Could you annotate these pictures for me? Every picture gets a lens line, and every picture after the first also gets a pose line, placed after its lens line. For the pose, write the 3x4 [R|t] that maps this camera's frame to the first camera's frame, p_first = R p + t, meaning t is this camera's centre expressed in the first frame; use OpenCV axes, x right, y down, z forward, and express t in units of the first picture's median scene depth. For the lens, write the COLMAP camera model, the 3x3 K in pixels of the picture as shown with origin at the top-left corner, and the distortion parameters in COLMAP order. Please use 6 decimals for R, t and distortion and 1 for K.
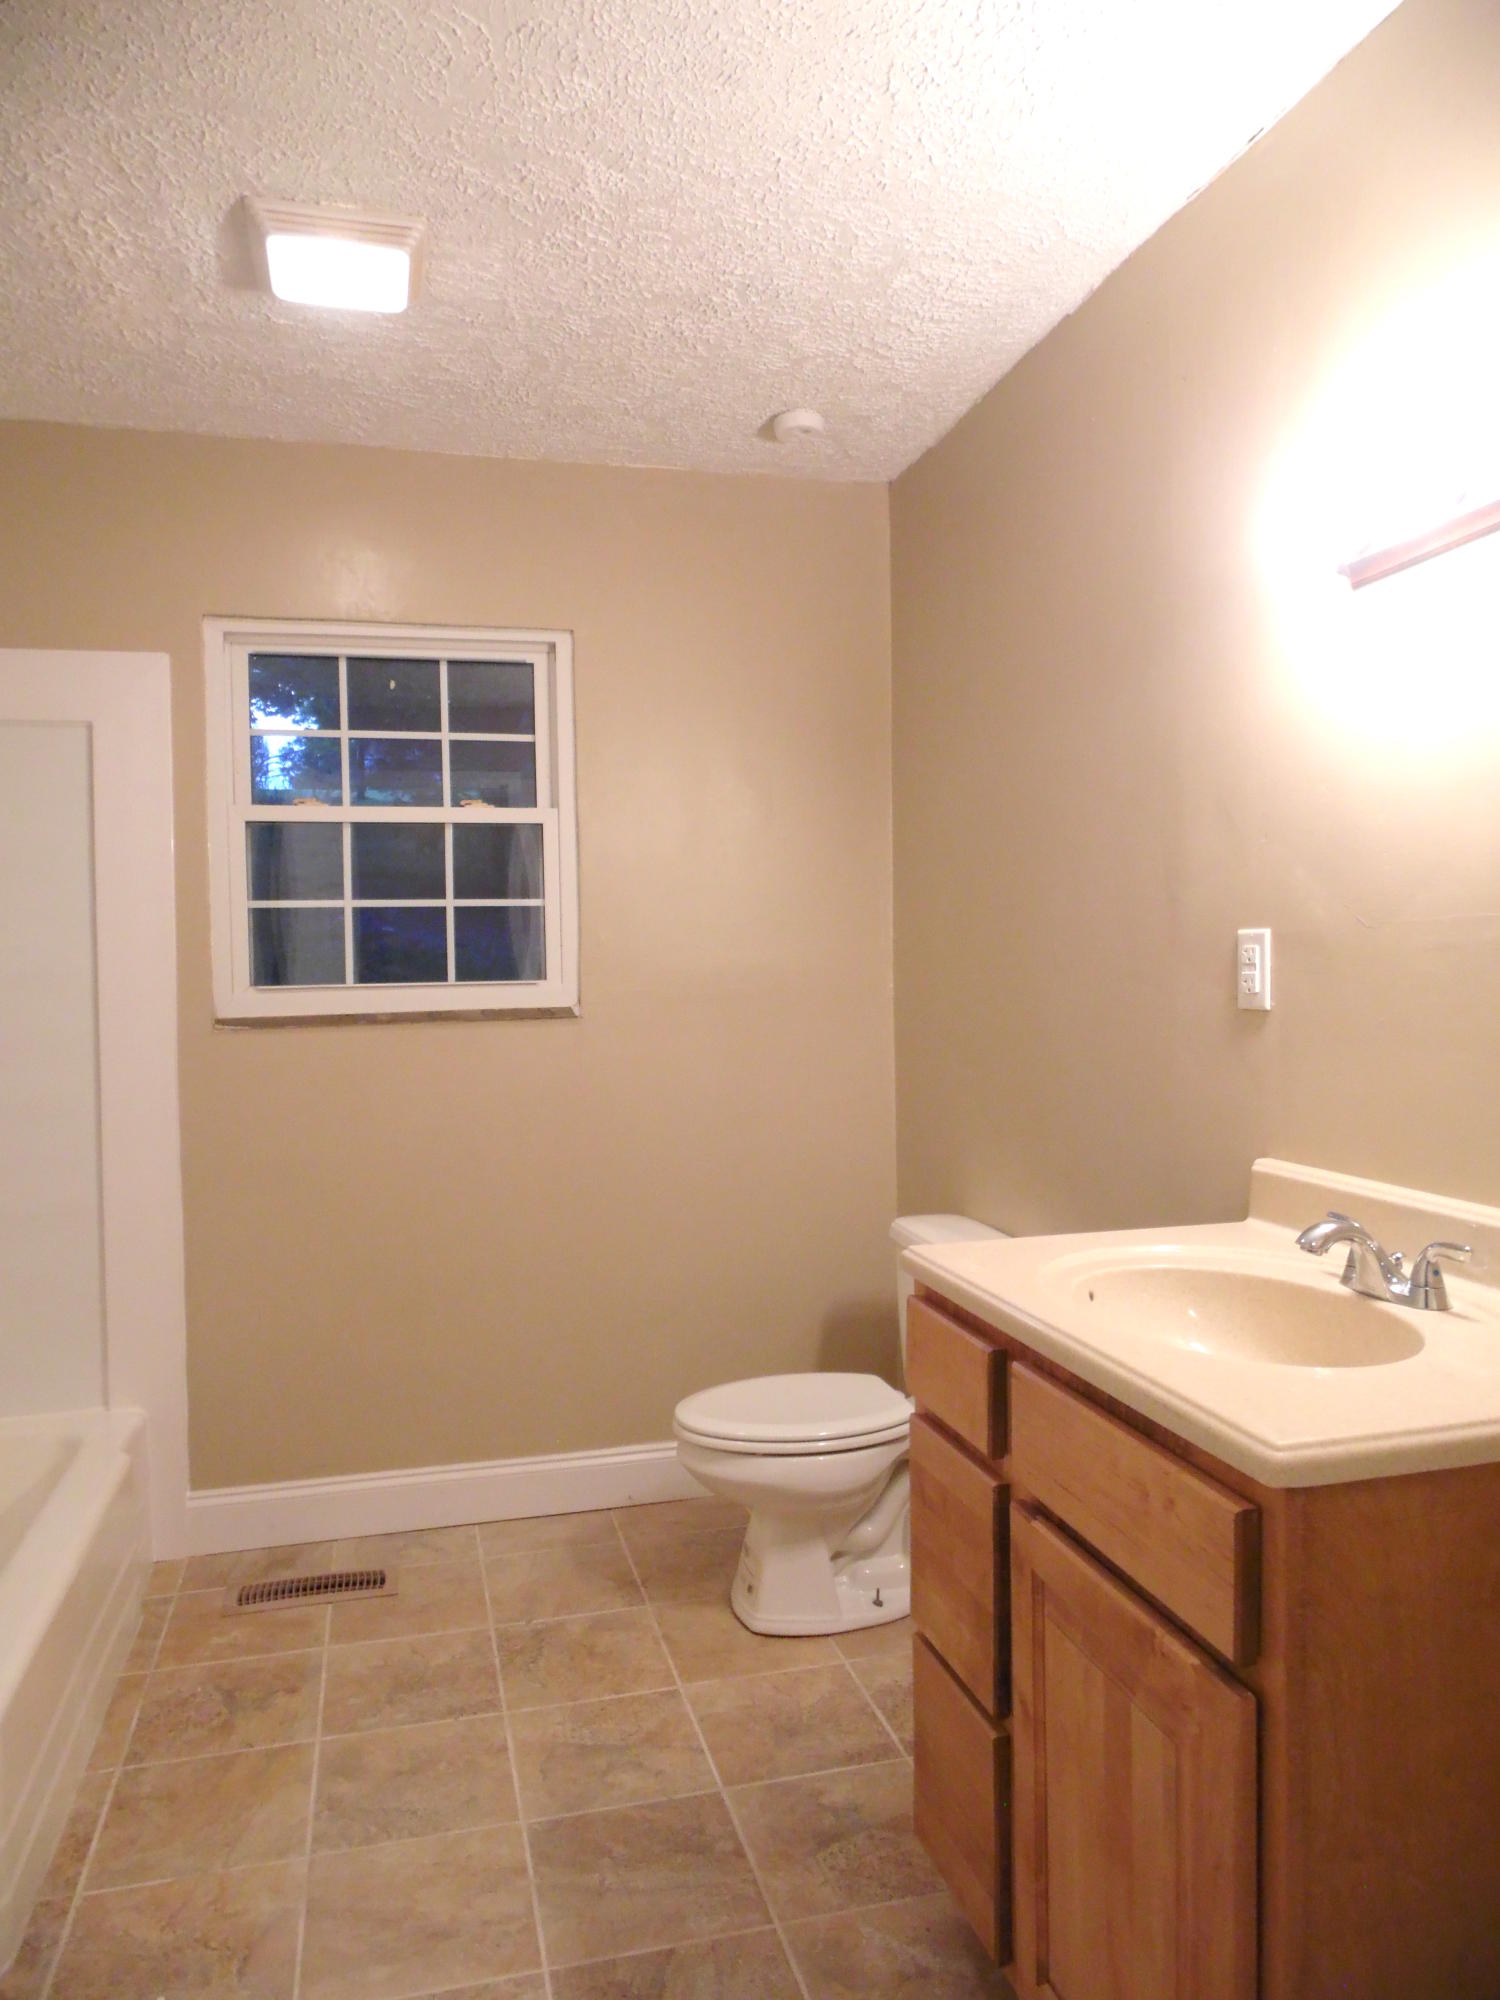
lens RADIAL K [[1367.8, 0, 750.0], [0, 1367.8, 1000.0], [0, 0, 1]] dist [-0.014296, 0.006968]
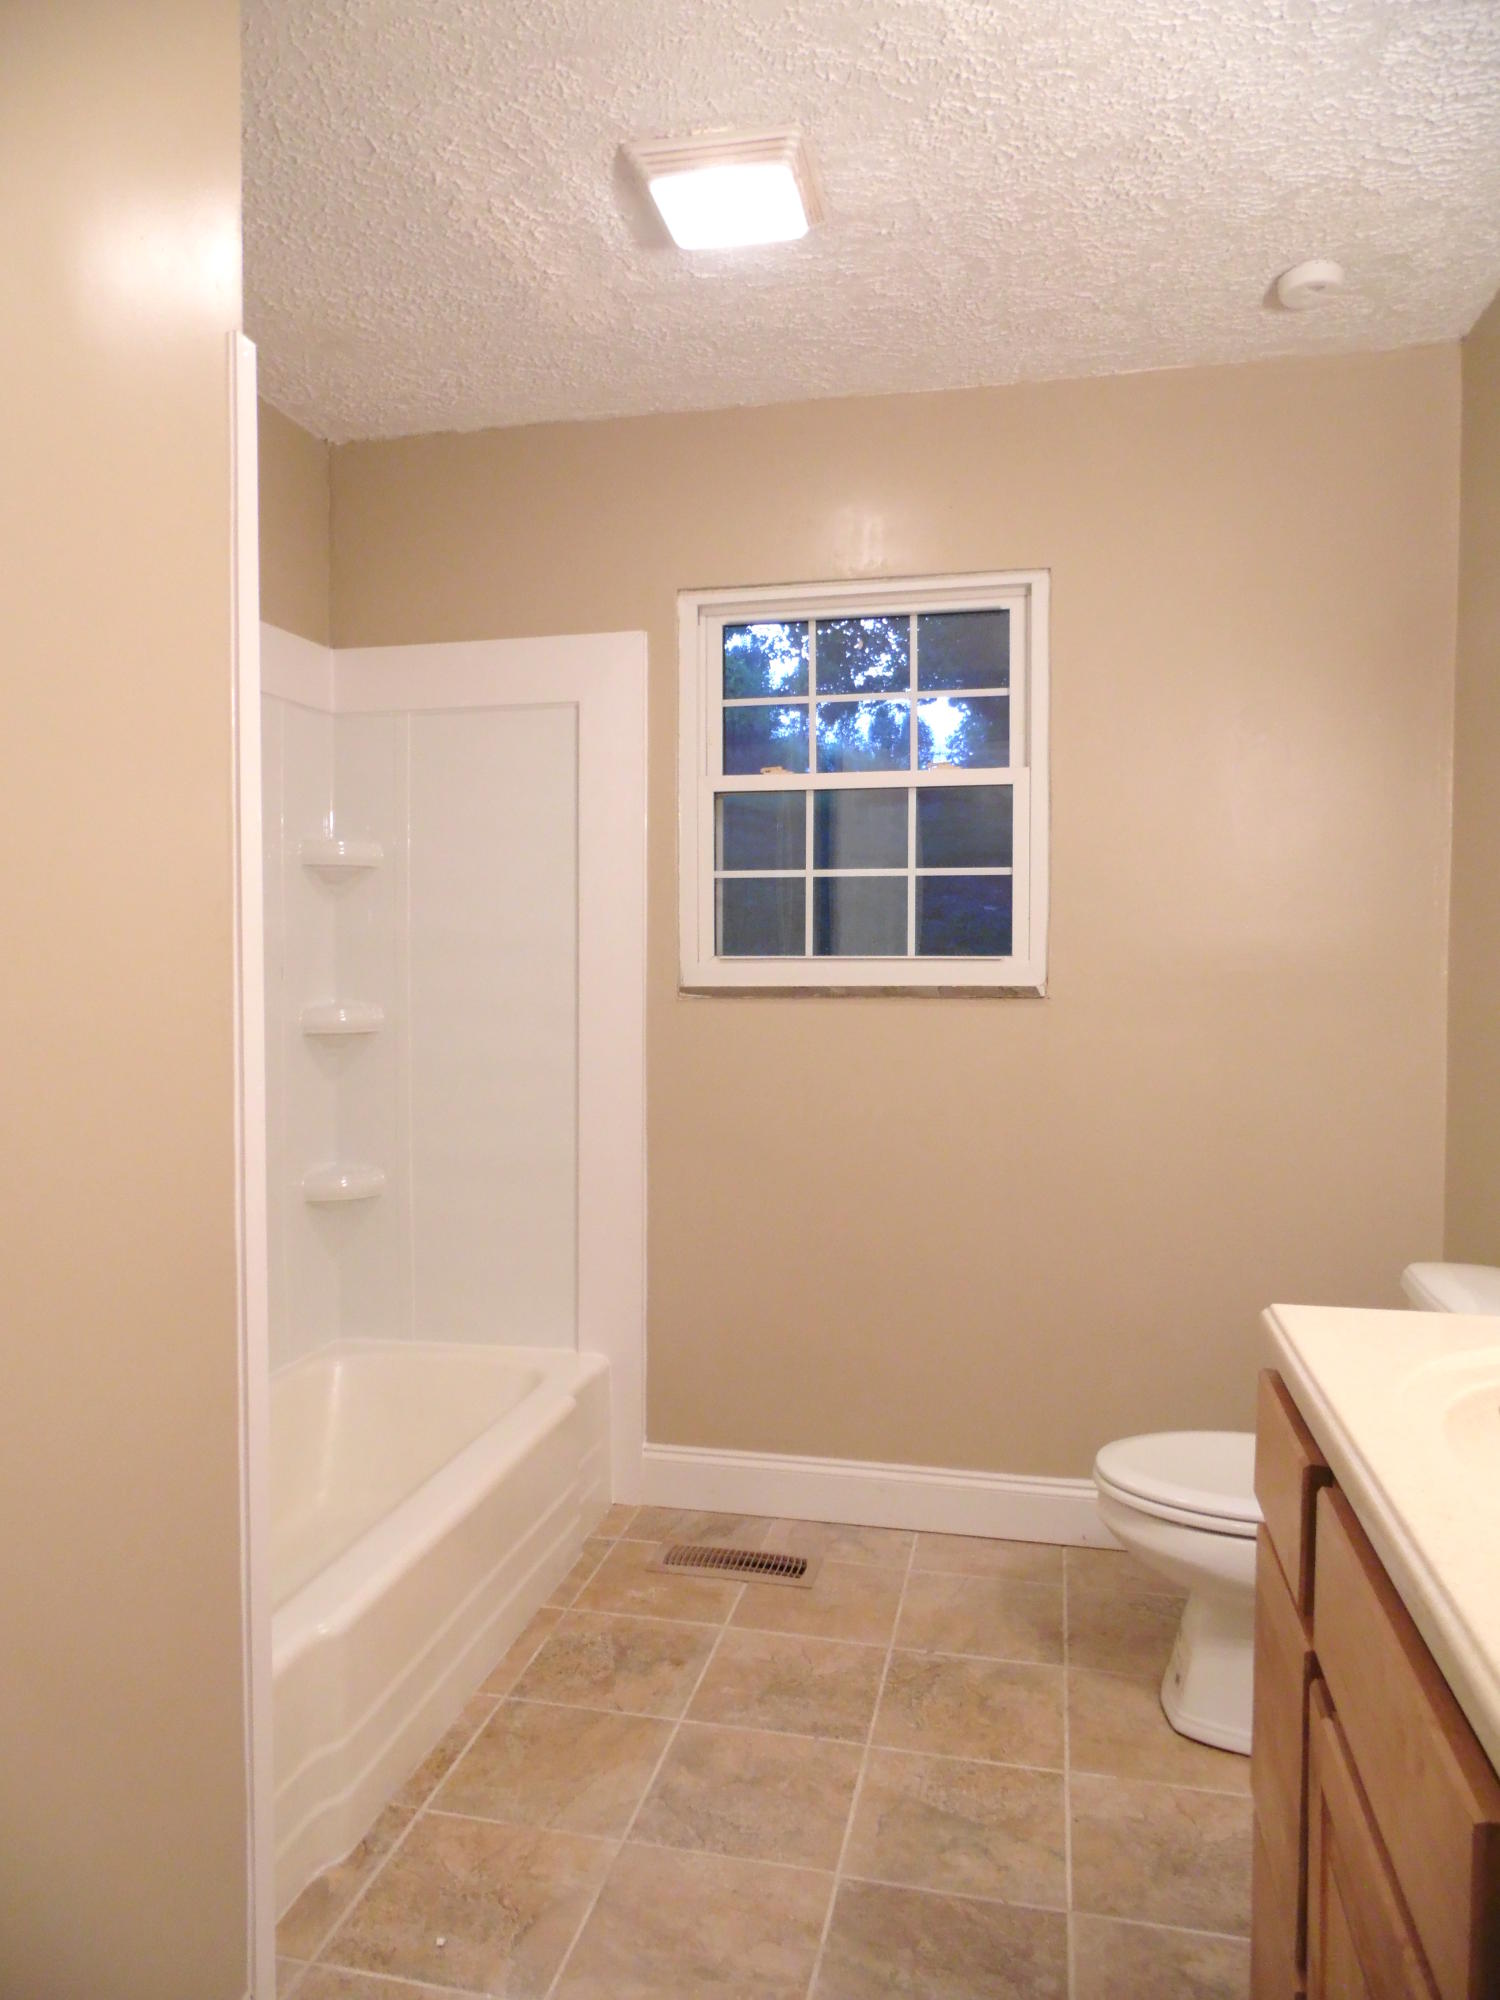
lens RADIAL K [[1367.8, 0, 750.0], [0, 1367.8, 1000.0], [0, 0, 1]] dist [-0.014296, 0.006968]
pose [[0.886616, 0.033957, -0.461259, 0.149284], [-0.028047, 0.999413, 0.019665, 0.001989], [0.461656, -0.004499, 0.887048, 0.138687]]
